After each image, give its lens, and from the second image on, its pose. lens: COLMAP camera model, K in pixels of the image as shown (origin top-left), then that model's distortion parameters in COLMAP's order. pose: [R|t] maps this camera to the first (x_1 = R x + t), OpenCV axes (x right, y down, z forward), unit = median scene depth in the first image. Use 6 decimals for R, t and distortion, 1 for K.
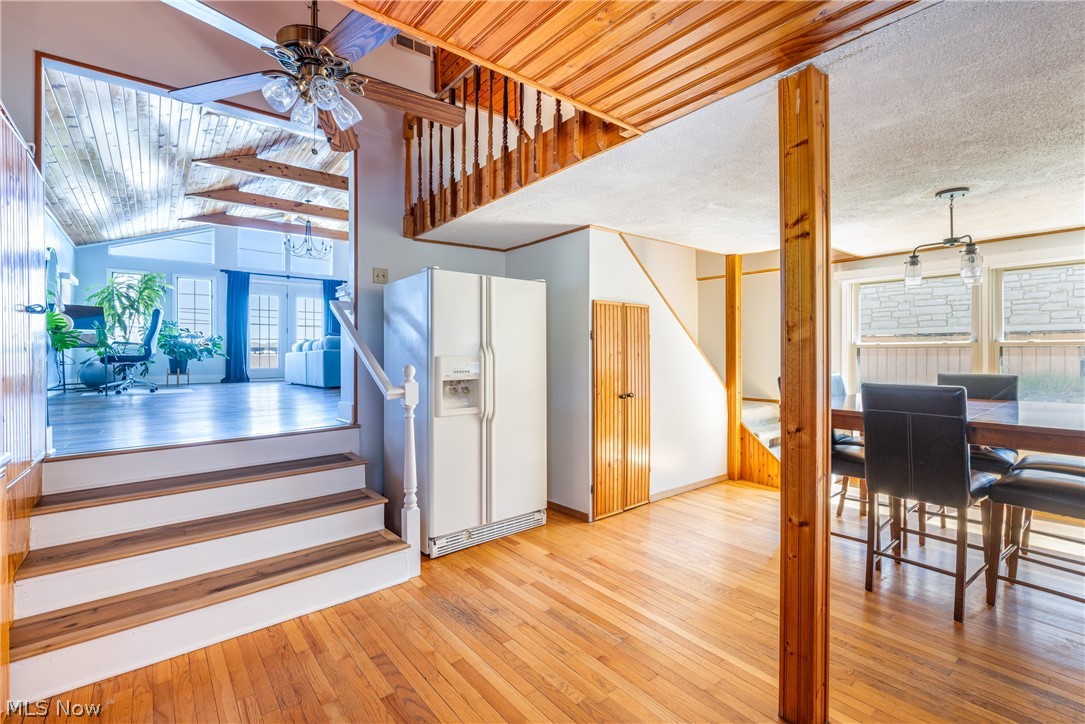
lens RADIAL K [[485.7, 0, 542.2], [0, 485.7, 358.6], [0, 0, 1]] dist [0.000537, -0.000553]
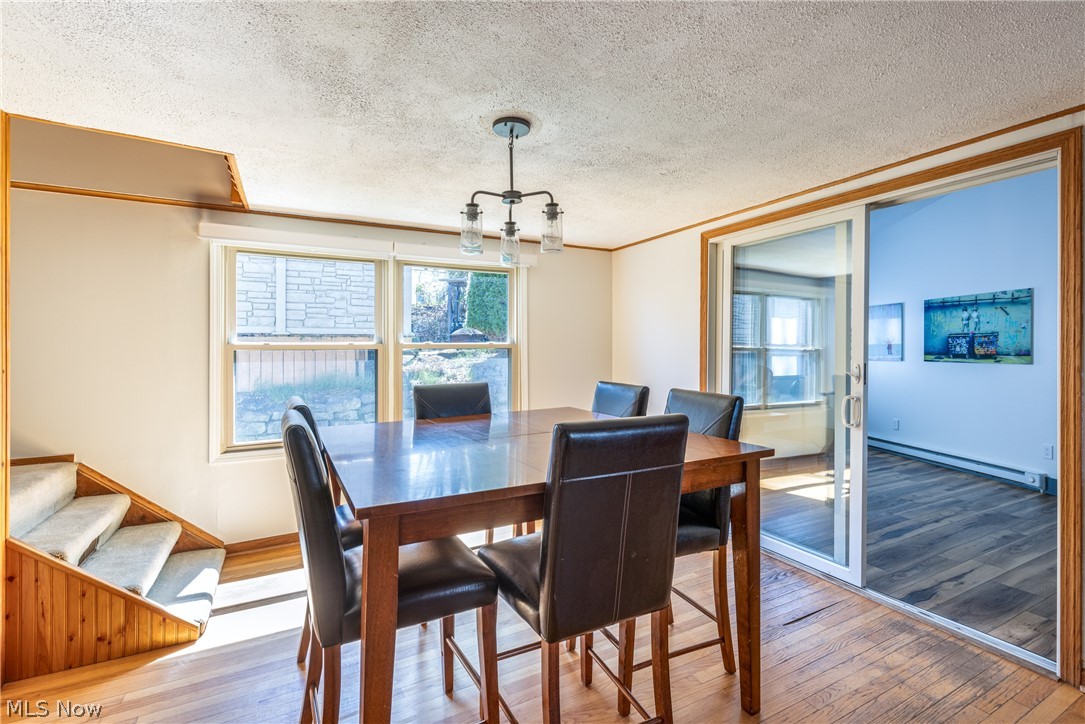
lens RADIAL K [[485.7, 0, 541.8], [0, 485.7, 347.7], [0, 0, 1]] dist [0.000537, -0.000553]
pose [[0.187695, 0.007621, 0.982198, 0.072672], [0.019724, 0.999739, -0.011526, -0.006584], [-0.982029, 0.021536, 0.187495, 0.351616]]
